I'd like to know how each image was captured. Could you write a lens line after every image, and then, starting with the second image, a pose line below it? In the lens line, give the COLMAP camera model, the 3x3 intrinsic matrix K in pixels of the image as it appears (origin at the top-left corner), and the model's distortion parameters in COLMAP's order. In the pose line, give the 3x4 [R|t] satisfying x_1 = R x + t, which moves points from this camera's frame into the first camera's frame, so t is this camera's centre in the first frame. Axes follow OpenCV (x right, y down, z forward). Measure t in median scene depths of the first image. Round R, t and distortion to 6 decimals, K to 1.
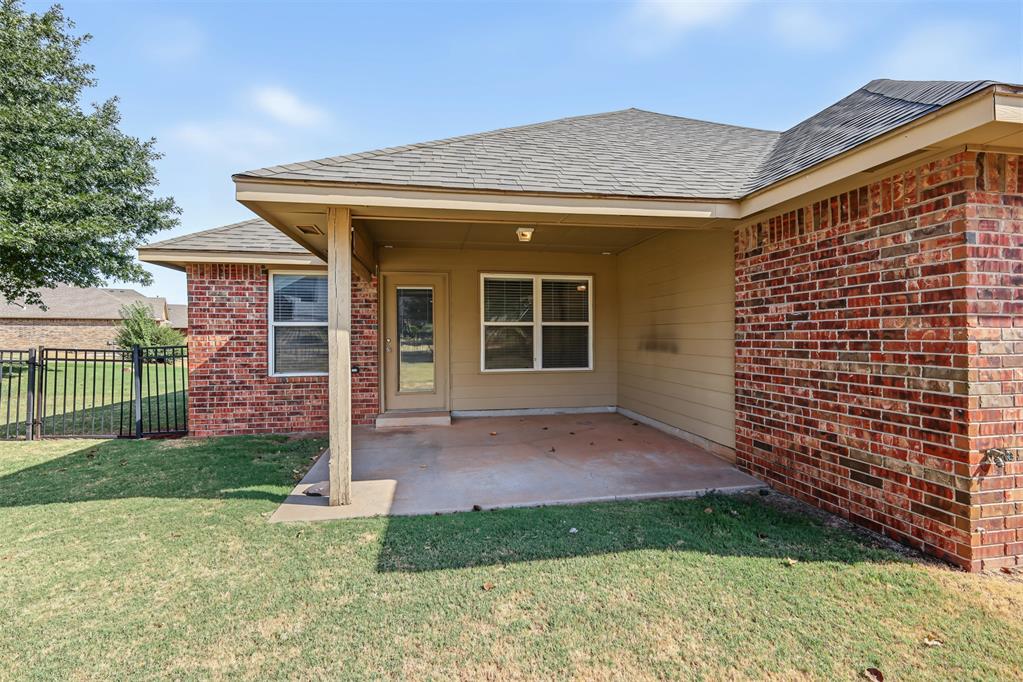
lens RADIAL K [[448.1, 0, 512.0], [0, 448.1, 335.3], [0, 0, 1]] dist [-0.002599, -0.000545]
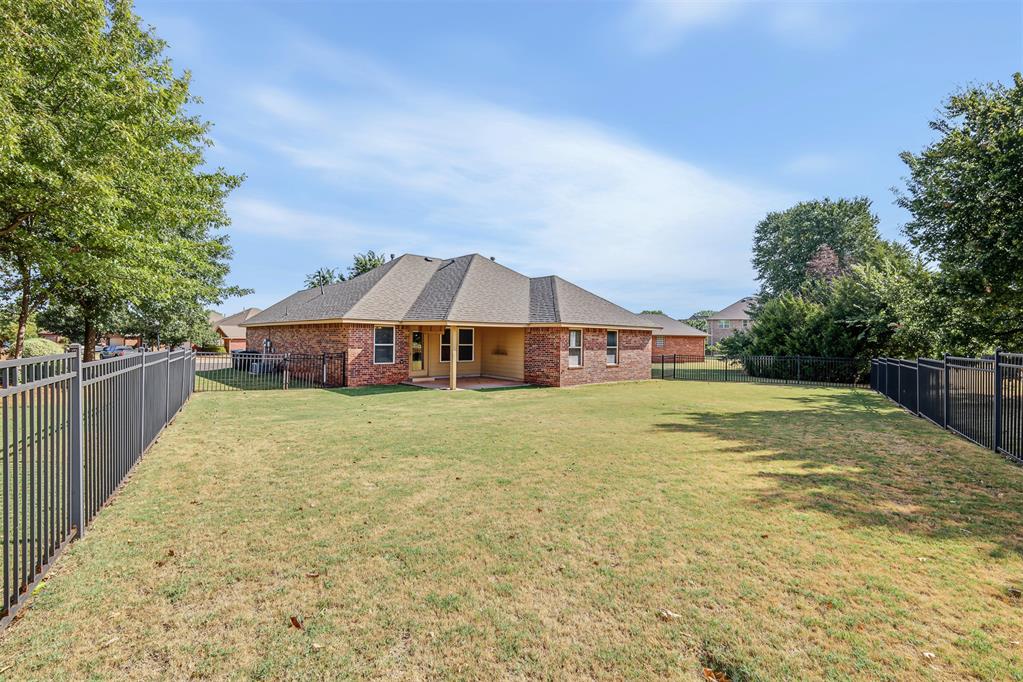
lens RADIAL K [[448.1, 0, 511.2], [0, 448.1, 345.1], [0, 0, 1]] dist [-0.002599, -0.000545]
pose [[0.854805, 0.009929, 0.518855, -1.381744], [-0.021936, 0.999615, 0.017010, -0.097794], [-0.518486, -0.025922, 0.854693, -1.945831]]
